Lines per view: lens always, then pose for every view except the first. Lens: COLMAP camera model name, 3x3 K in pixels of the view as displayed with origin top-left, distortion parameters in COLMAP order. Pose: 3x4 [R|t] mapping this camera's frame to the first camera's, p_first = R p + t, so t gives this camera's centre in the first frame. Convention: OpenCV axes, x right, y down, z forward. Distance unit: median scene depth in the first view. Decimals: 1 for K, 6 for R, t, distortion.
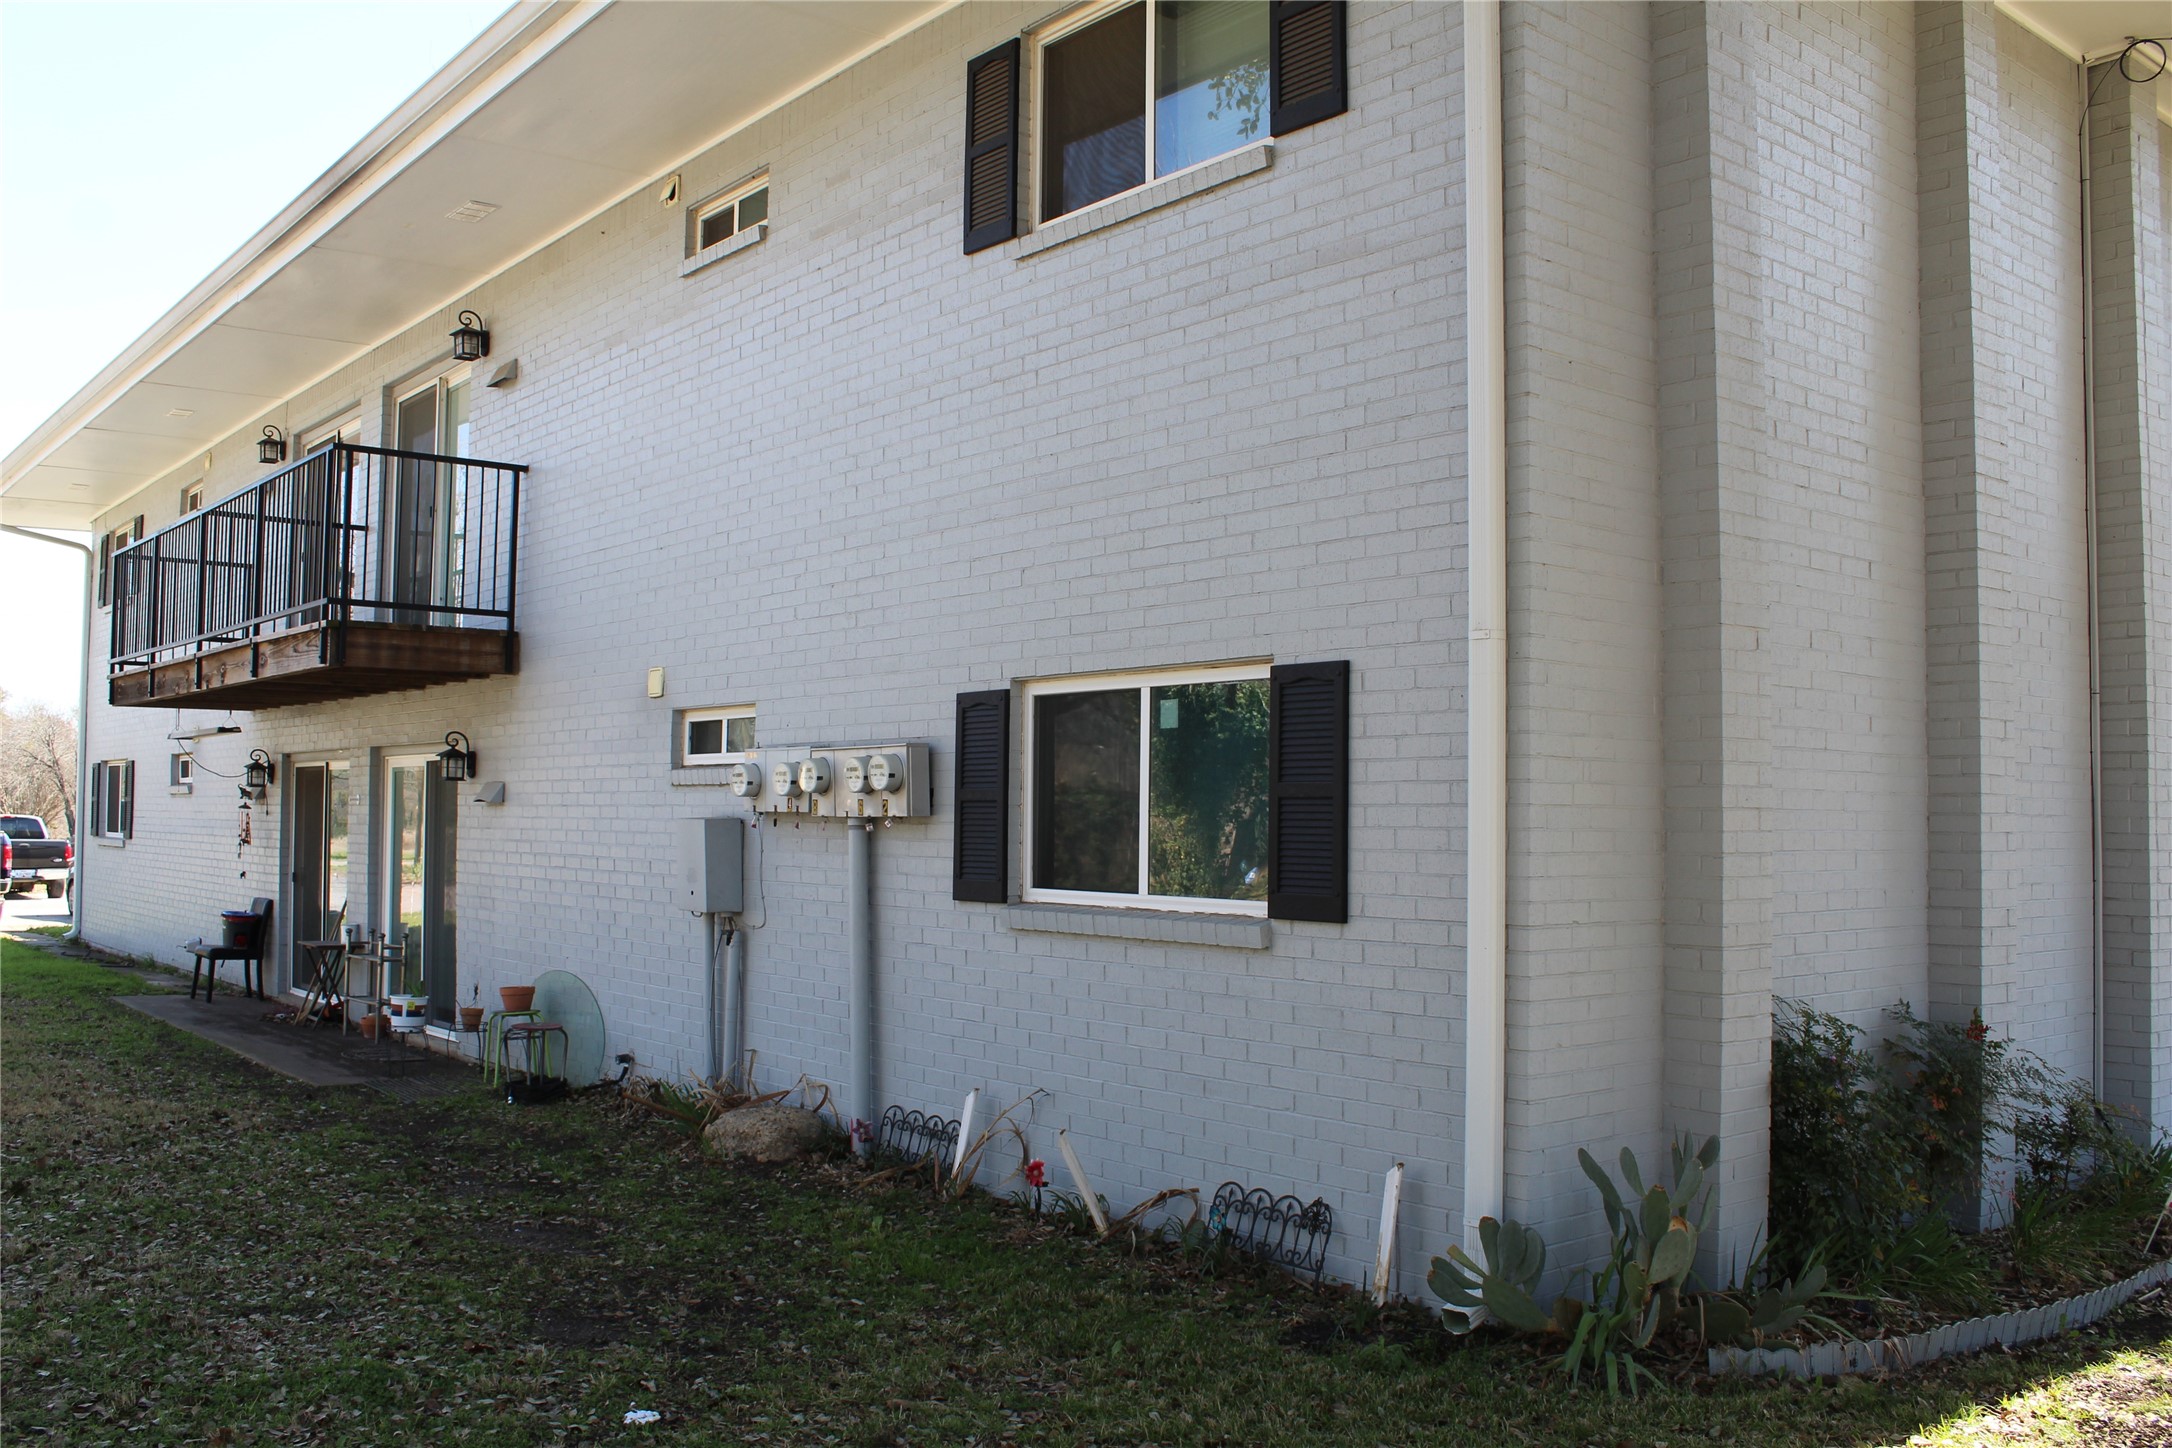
lens RADIAL K [[1856.4, 0, 1094.2], [0, 1856.4, 767.7], [0, 0, 1]] dist [-0.167280, 0.143546]
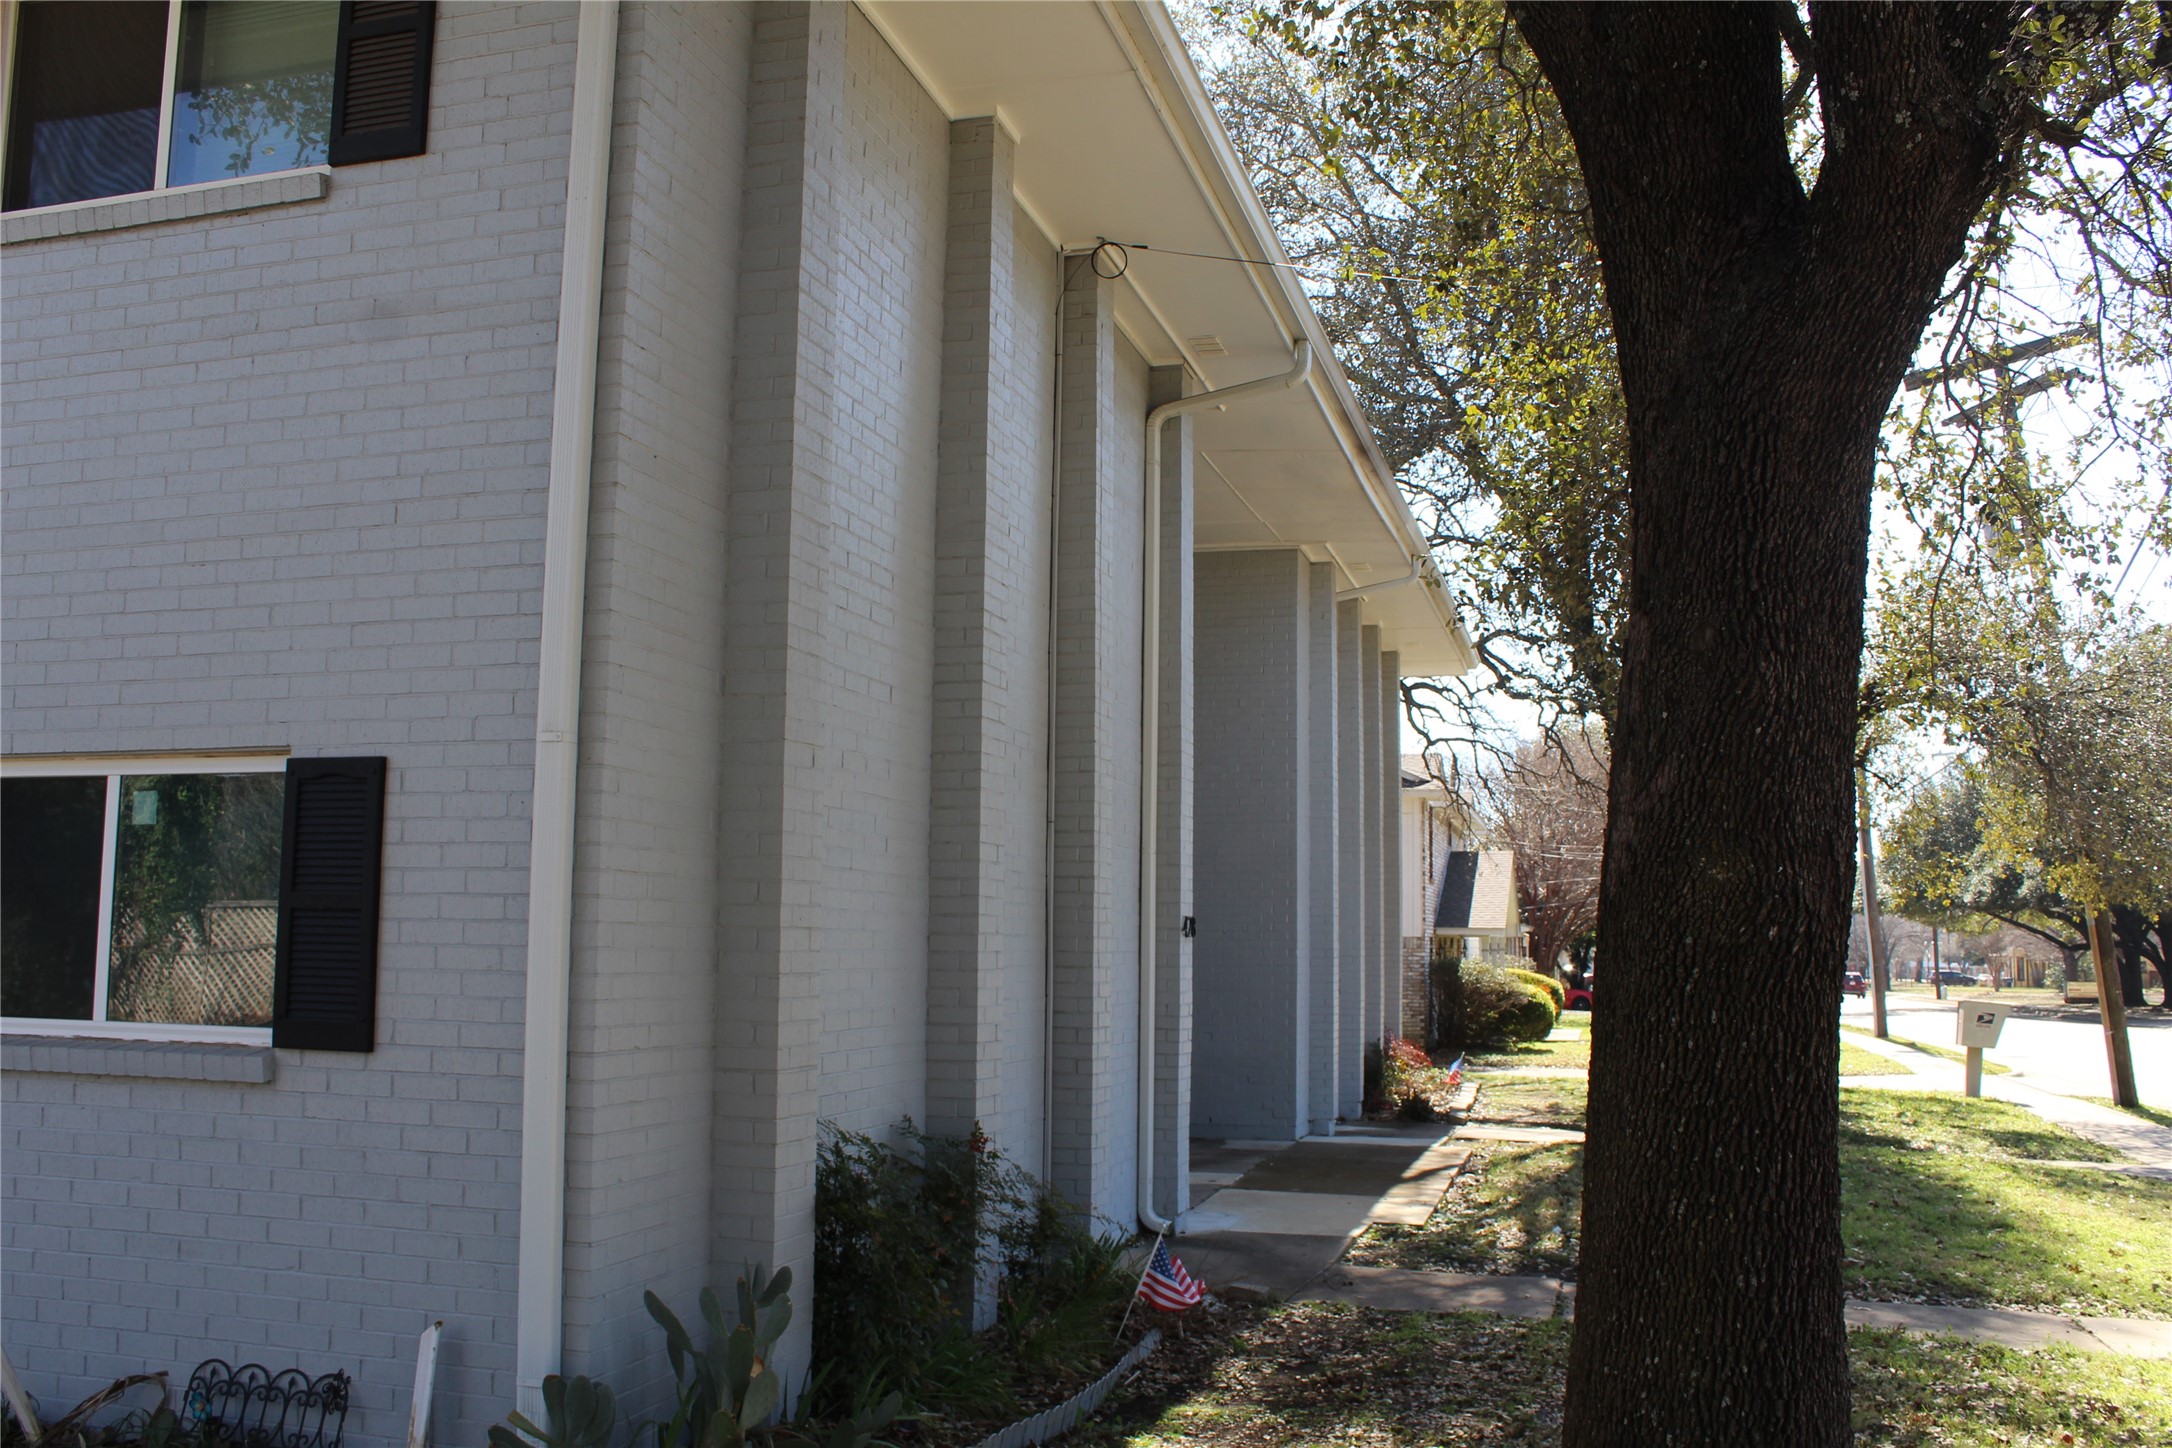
lens RADIAL K [[1856.4, 0, 1088.0], [0, 1856.4, 758.8], [0, 0, 1]] dist [-0.167280, 0.143546]
pose [[0.819264, 0.054459, 0.570825, -0.081875], [-0.016773, 0.997330, -0.071076, -0.000370], [-0.573171, 0.048655, 0.817990, 0.083504]]
